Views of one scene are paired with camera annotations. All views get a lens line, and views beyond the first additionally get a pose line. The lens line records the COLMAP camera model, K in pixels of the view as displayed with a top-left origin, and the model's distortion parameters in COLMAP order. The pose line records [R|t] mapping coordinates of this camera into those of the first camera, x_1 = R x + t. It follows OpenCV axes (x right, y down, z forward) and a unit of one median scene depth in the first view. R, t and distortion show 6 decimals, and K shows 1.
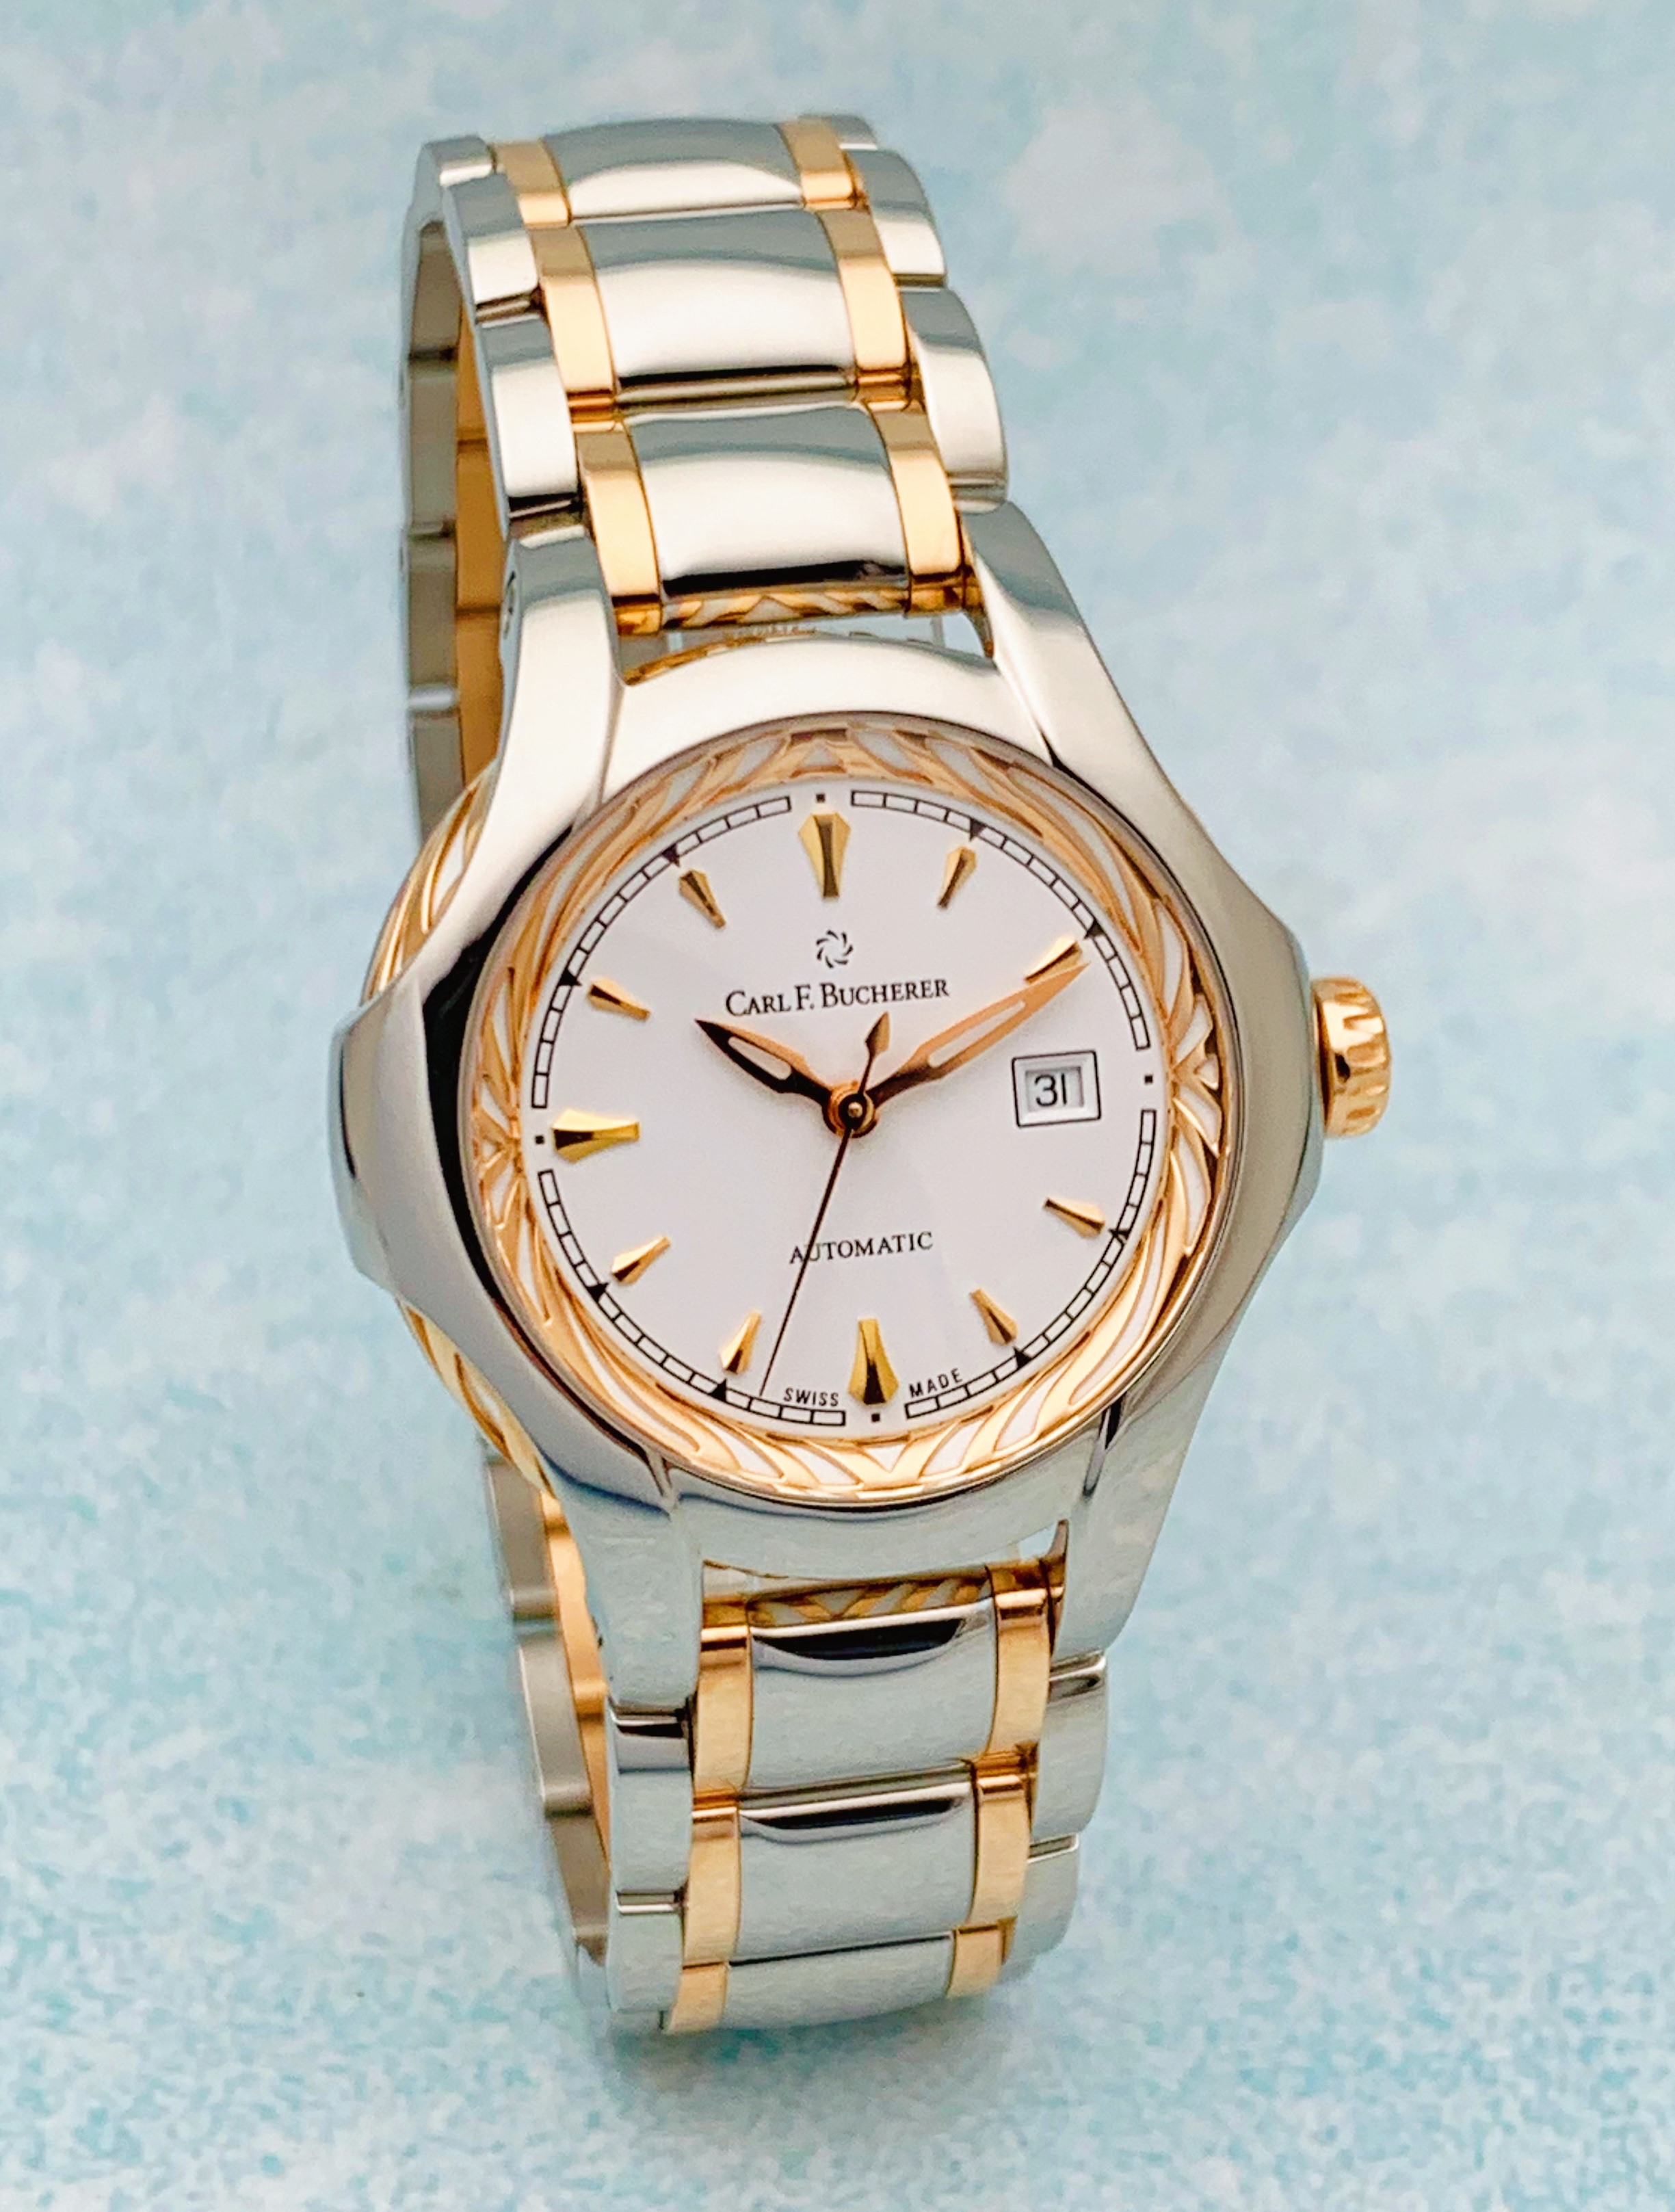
lens RADIAL K [[4527.6, 0, 837.5], [0, 4527.6, 1106.0], [0, 0, 1]] dist [0.056087, 0.014011]
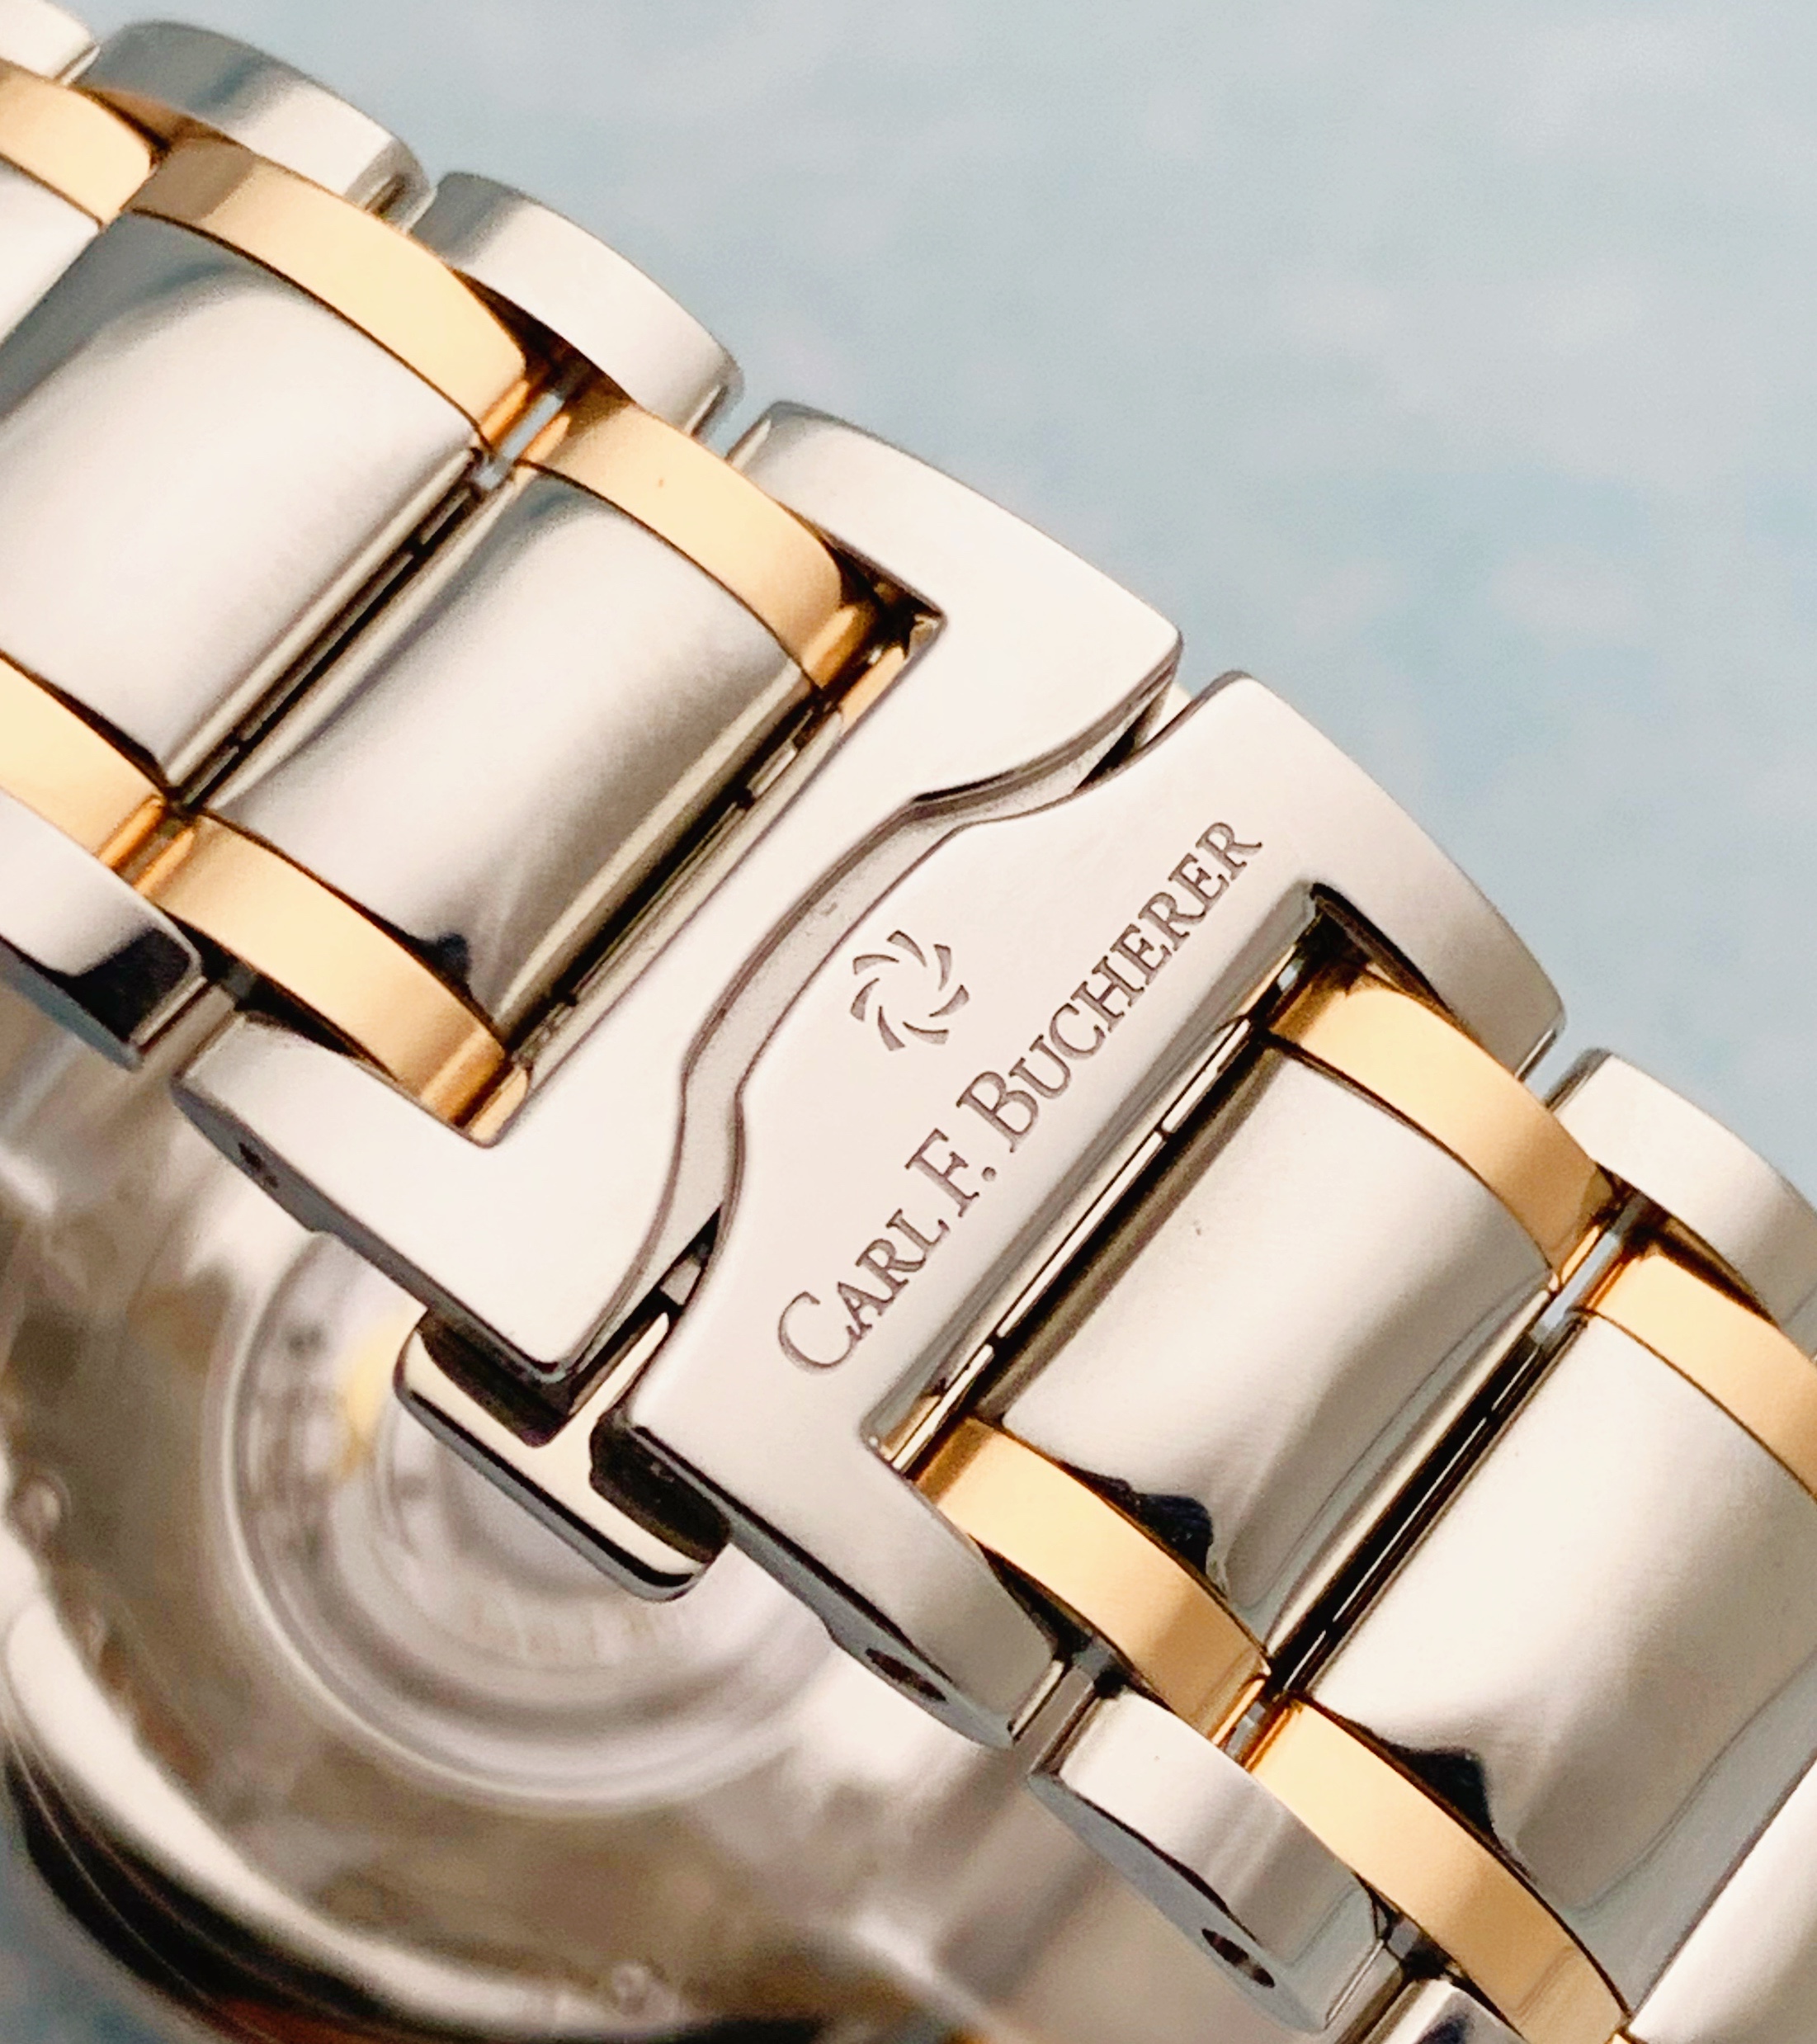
lens RADIAL K [[3706.9, 0, 908.5], [0, 3706.9, 1022.0], [0, 0, 1]] dist [0.008445, 0.008456]
pose [[0.691286, -0.721816, -0.033253, 0.006756], [0.715348, 0.690136, -0.109495, -0.004633], [0.101984, 0.051905, 0.993431, 0.737650]]
